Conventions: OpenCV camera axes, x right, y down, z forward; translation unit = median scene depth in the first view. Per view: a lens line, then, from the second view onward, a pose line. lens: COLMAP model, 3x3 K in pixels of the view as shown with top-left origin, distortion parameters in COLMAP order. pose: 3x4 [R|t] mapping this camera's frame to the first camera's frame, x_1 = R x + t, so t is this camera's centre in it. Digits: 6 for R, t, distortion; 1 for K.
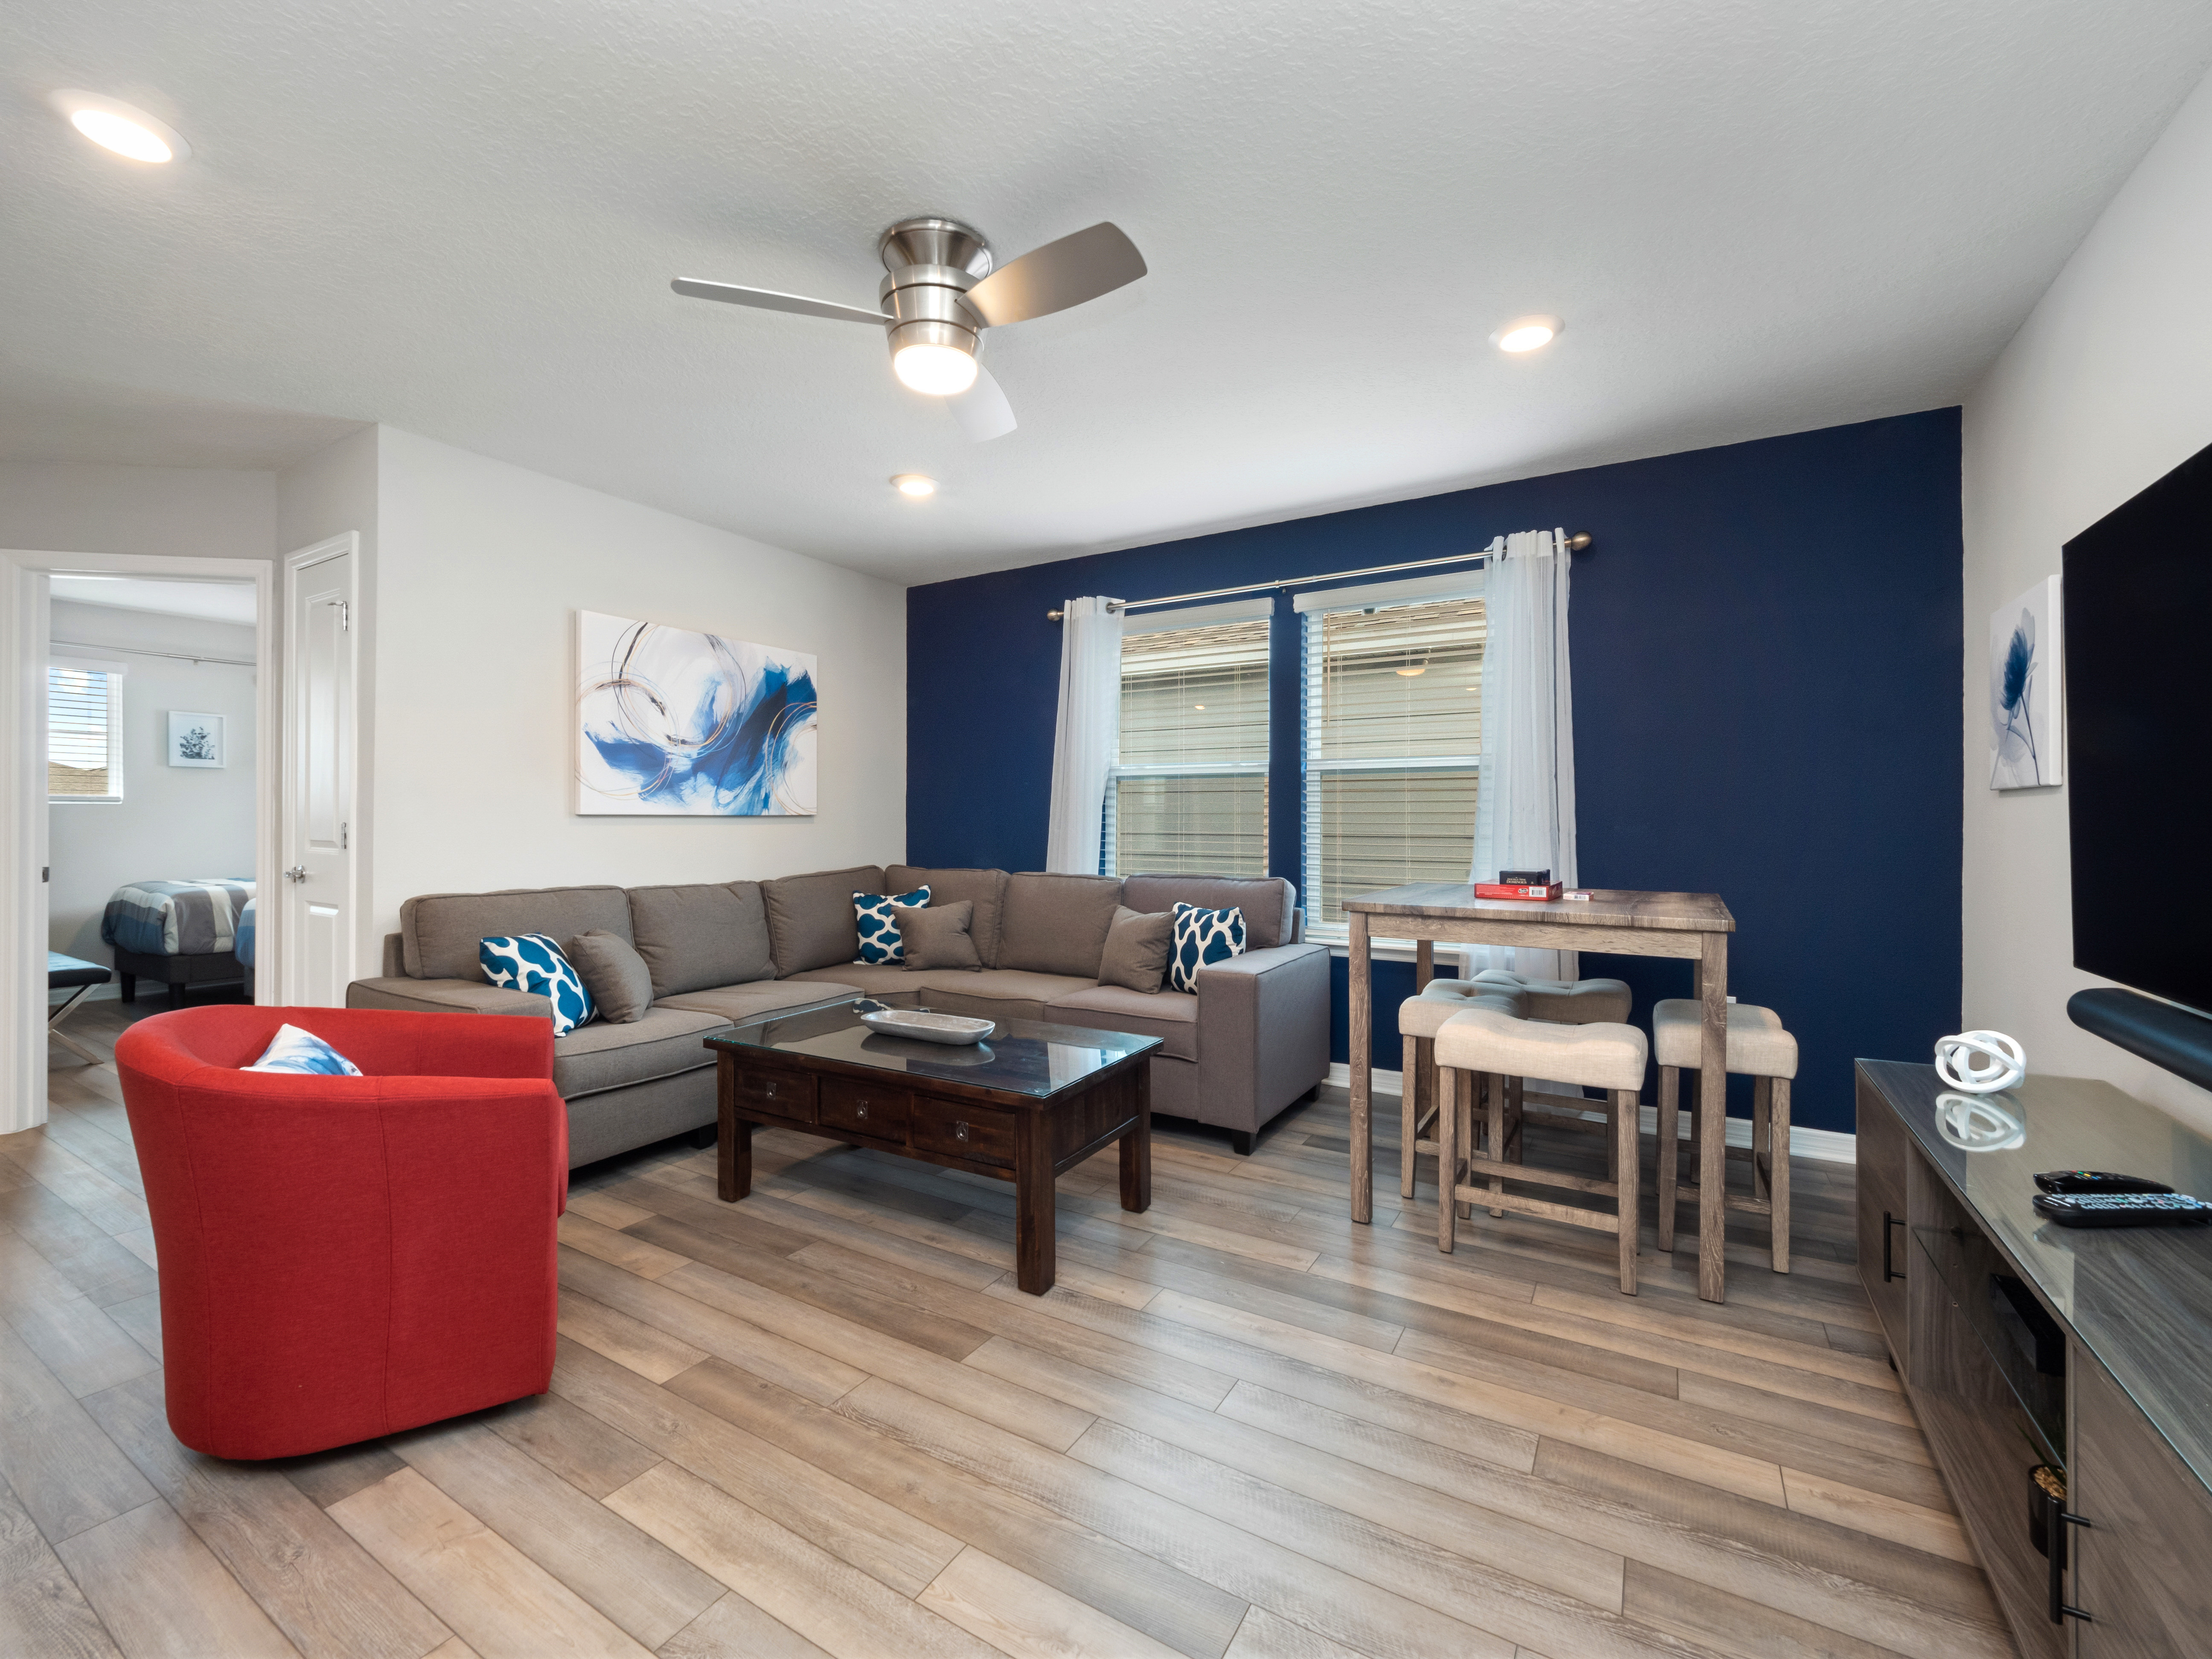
lens RADIAL K [[943.0, 0, 1099.0], [0, 943.0, 806.1], [0, 0, 1]] dist [-0.001250, -0.000421]
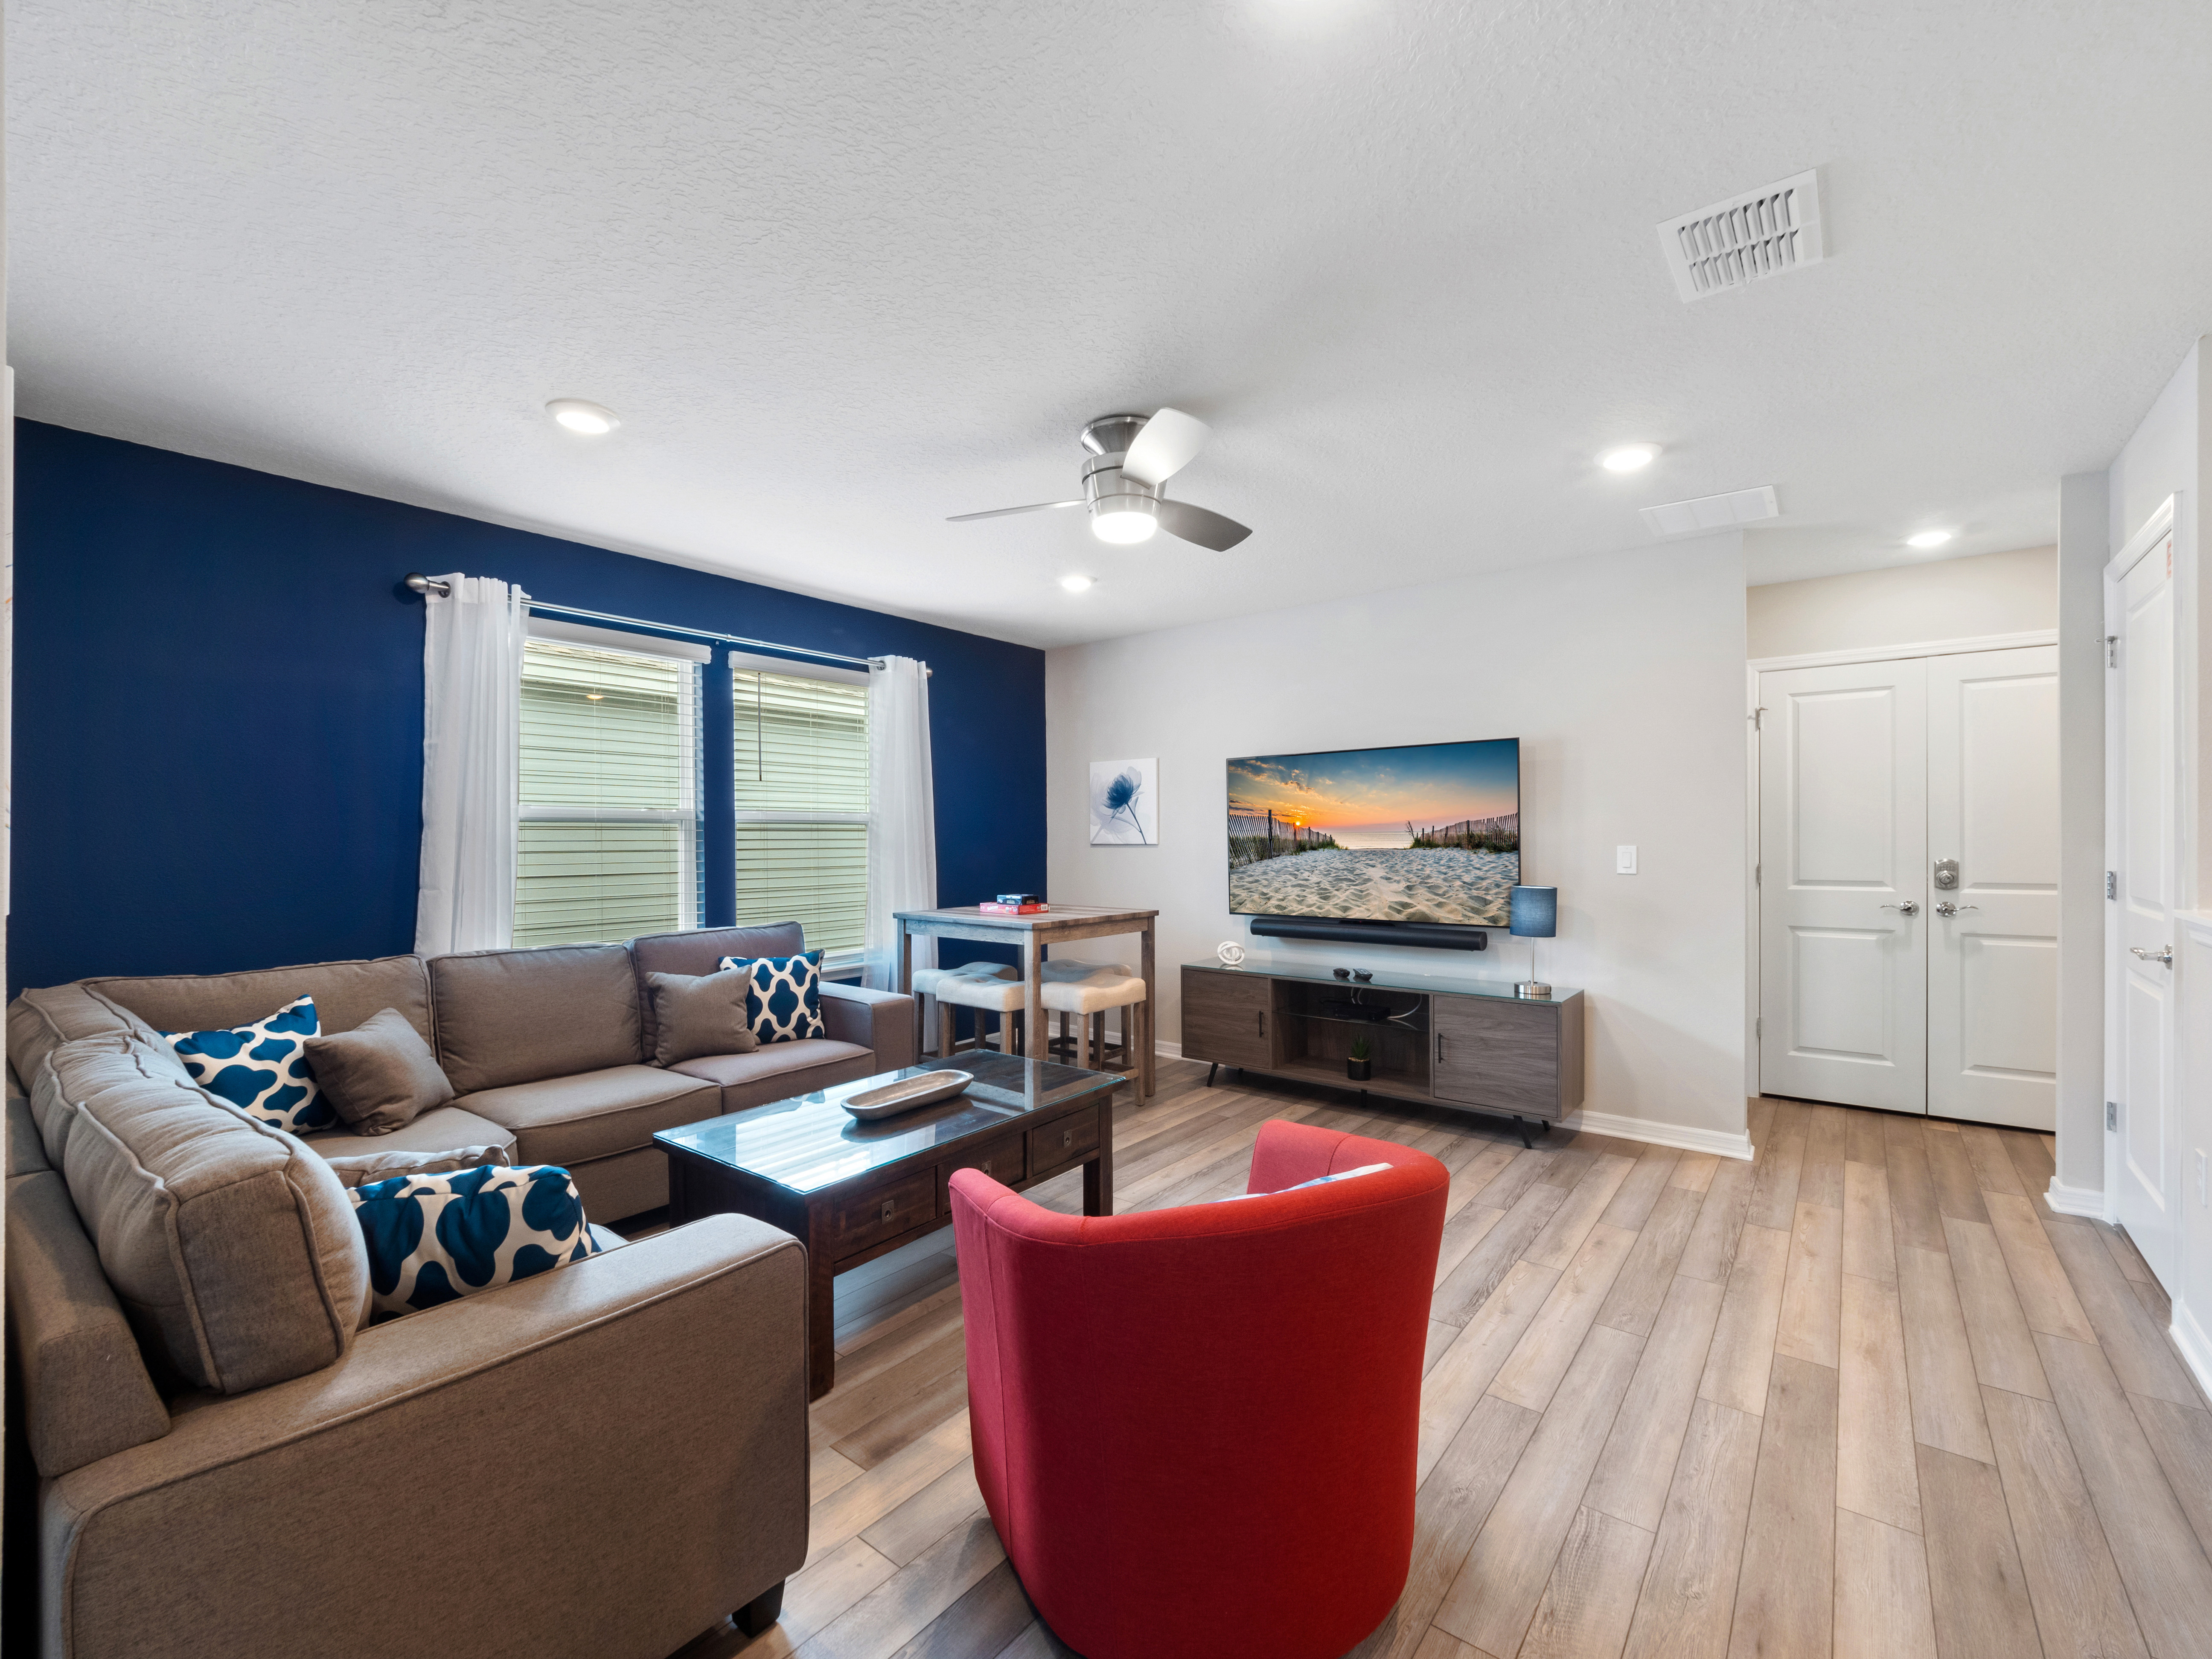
lens RADIAL K [[935.5, 0, 1094.3], [0, 935.5, 837.9], [0, 0, 1]] dist [0.022541, -0.016964]
pose [[0.129903, 0.000492, 0.991527, -1.244131], [-0.007721, 0.999970, 0.000515, -0.035387], [-0.991497, -0.007723, 0.129903, 0.765335]]
